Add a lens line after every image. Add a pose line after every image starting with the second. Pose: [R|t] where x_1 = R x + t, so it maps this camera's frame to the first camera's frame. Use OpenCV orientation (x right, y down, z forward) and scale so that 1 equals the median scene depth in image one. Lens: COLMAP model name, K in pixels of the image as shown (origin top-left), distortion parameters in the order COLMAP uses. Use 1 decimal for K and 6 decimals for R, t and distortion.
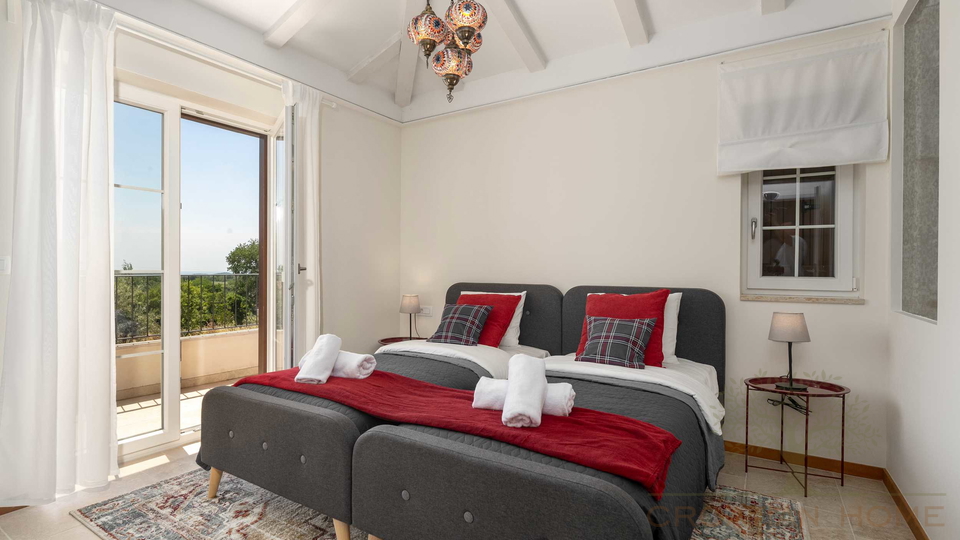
lens RADIAL K [[448.3, 0, 475.7], [0, 448.3, 270.4], [0, 0, 1]] dist [0.004637, 0.000207]
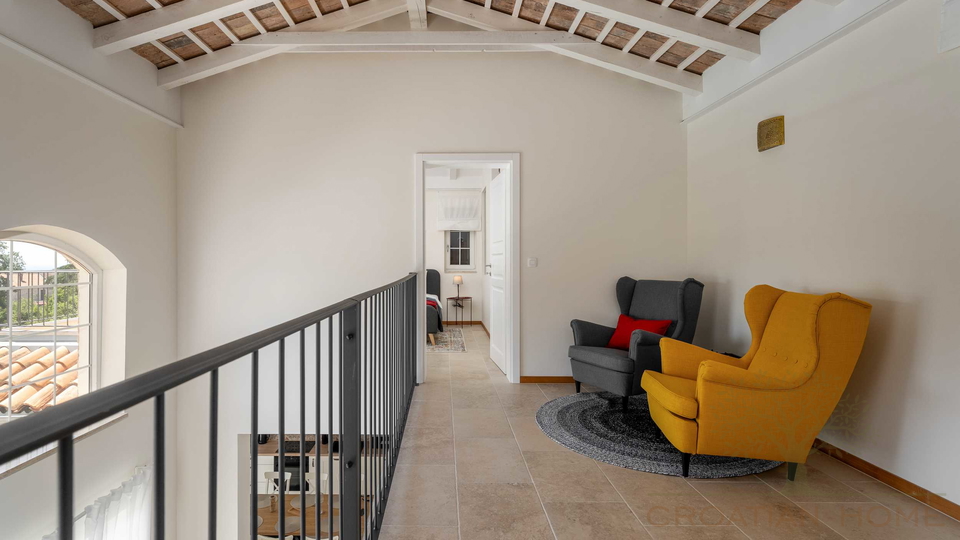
lens RADIAL K [[448.3, 0, 479.2], [0, 448.3, 265.7], [0, 0, 1]] dist [0.004637, 0.000207]
pose [[0.801341, -0.006558, 0.598171, -1.045528], [0.005836, 0.999978, 0.003145, 0.013104], [-0.598179, 0.000971, 0.801362, -1.583539]]
